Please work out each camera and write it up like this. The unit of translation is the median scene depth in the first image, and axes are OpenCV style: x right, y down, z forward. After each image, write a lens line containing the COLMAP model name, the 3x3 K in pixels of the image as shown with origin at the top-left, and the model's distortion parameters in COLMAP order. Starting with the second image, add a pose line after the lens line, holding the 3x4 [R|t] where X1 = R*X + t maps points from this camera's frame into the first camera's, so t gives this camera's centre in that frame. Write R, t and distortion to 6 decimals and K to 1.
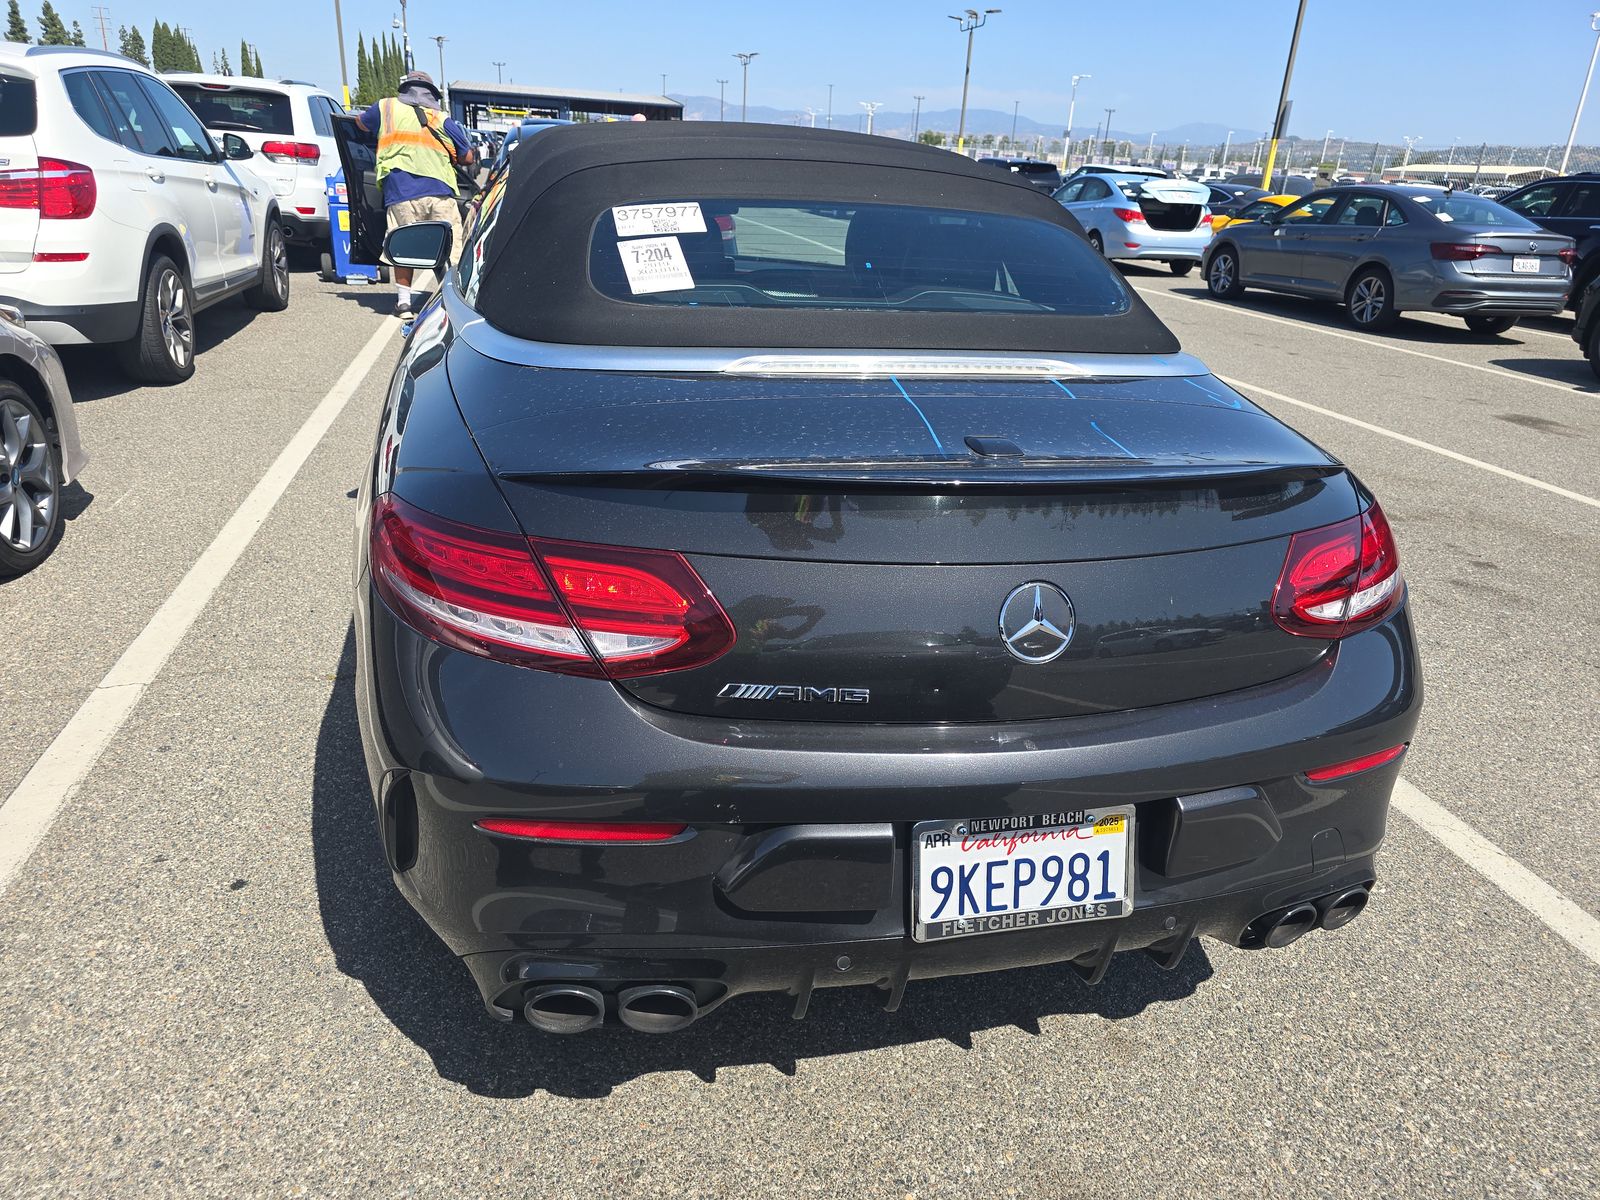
lens RADIAL K [[1080.9, 0, 795.1], [0, 1080.9, 600.6], [0, 0, 1]] dist [0.034057, -0.029085]
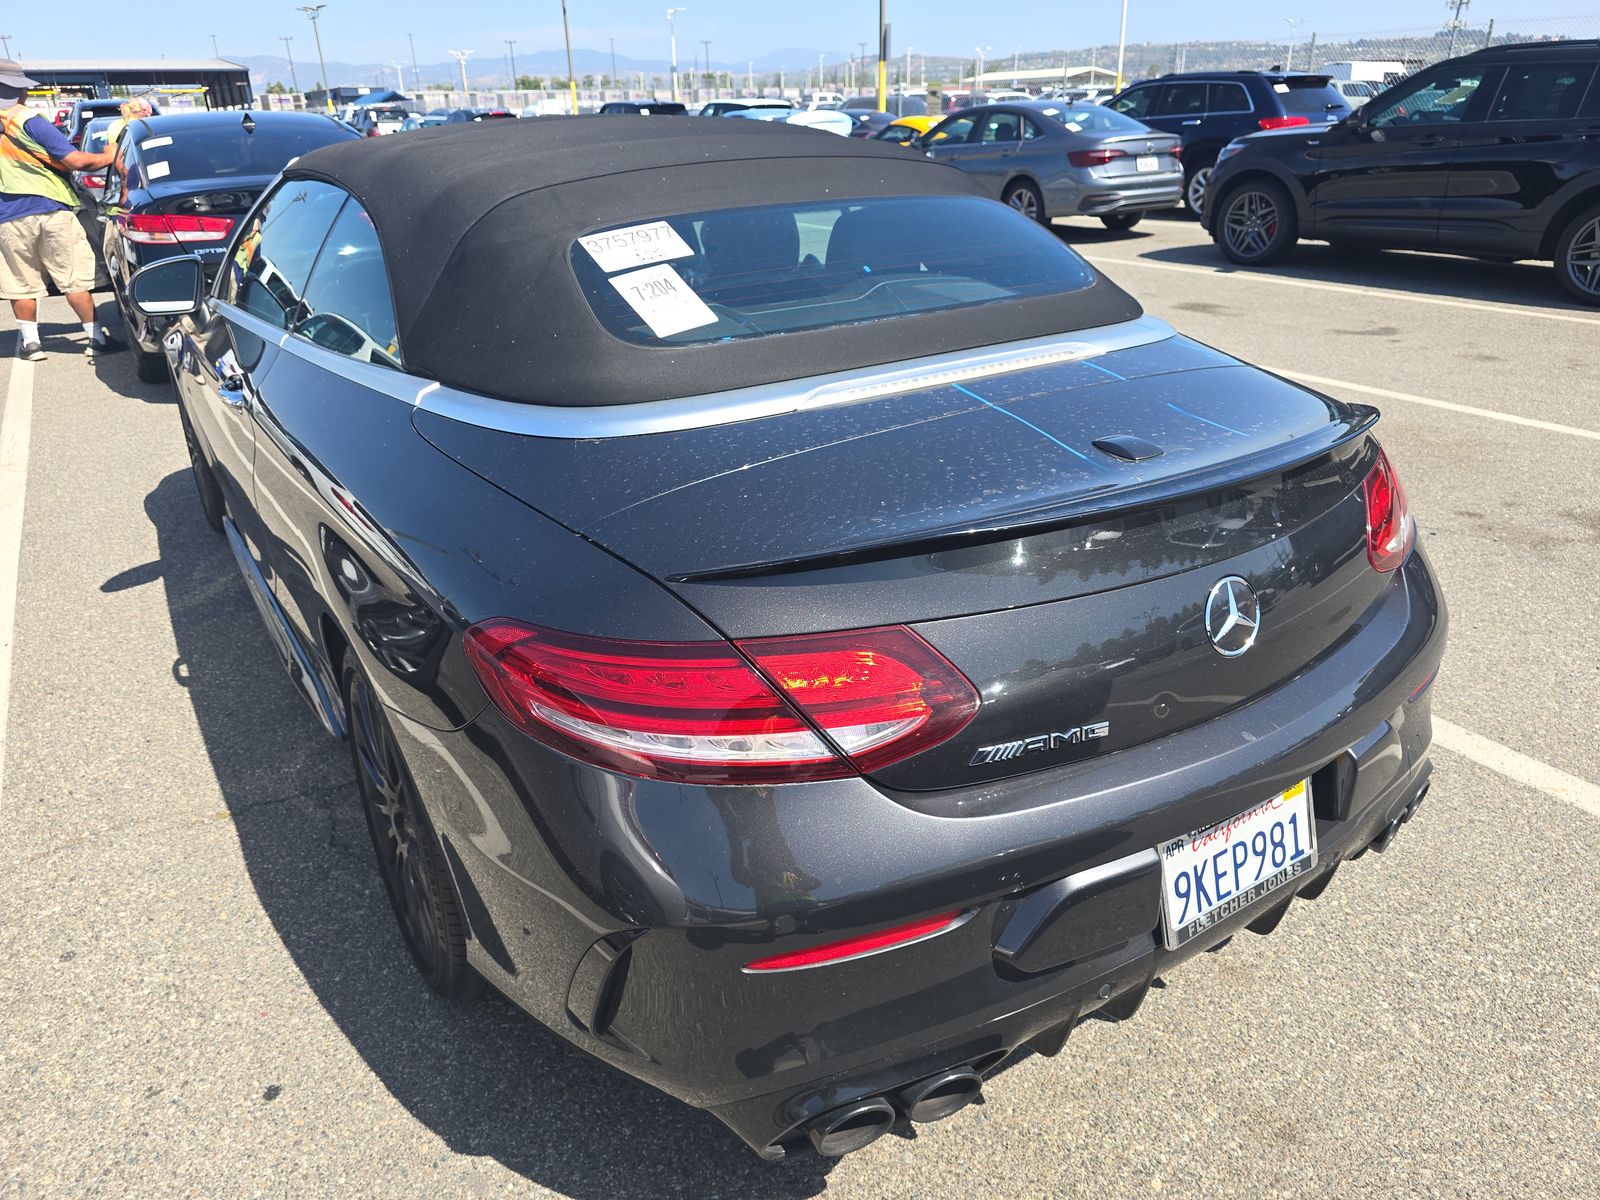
lens RADIAL K [[1085.7, 0, 793.7], [0, 1085.7, 606.9], [0, 0, 1]] dist [0.030710, -0.028301]
pose [[0.943003, -0.205960, 0.261391, -0.312270], [0.192985, 0.978357, 0.074666, -0.105416], [-0.271112, -0.019966, 0.962341, 0.094268]]
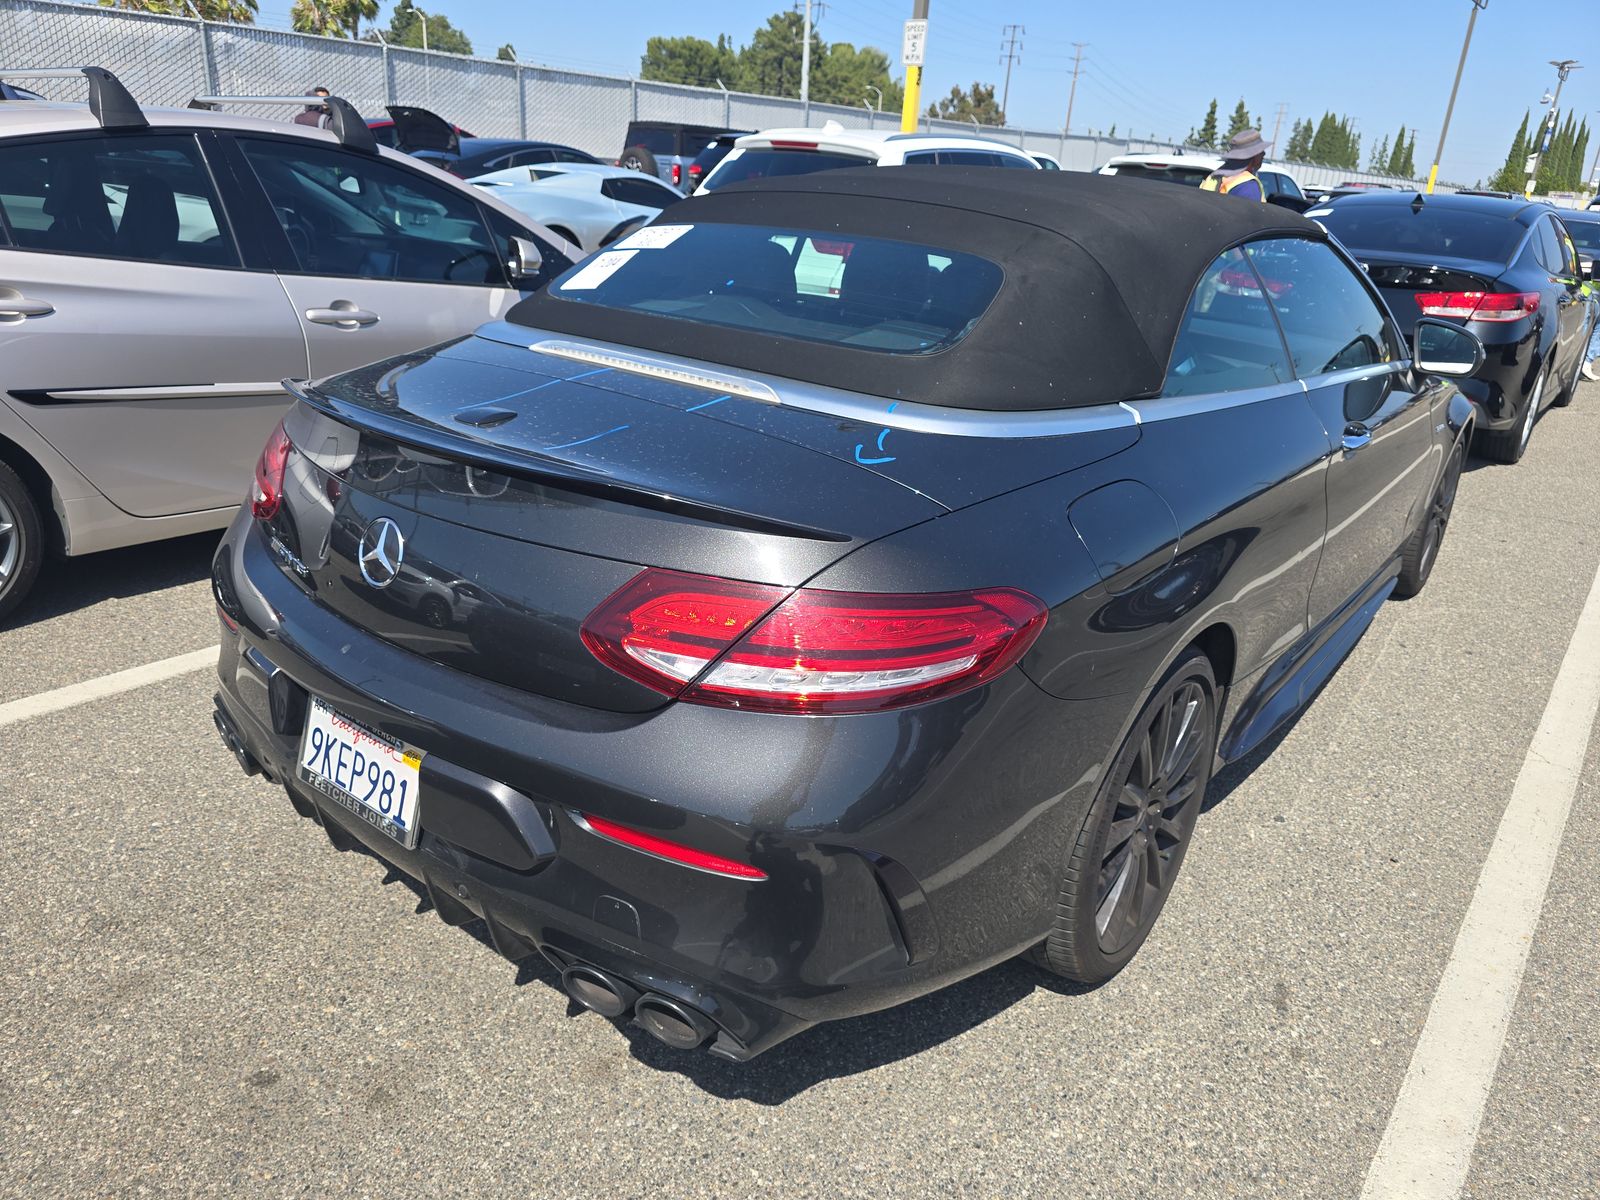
lens RADIAL K [[1080.9, 0, 795.1], [0, 1080.9, 600.6], [0, 0, 1]] dist [0.034057, -0.029085]
pose [[0.619974, 0.266029, -0.738147, 1.004294], [-0.310037, 0.947268, 0.080995, -0.119184], [0.720770, 0.178639, 0.669760, 0.399759]]
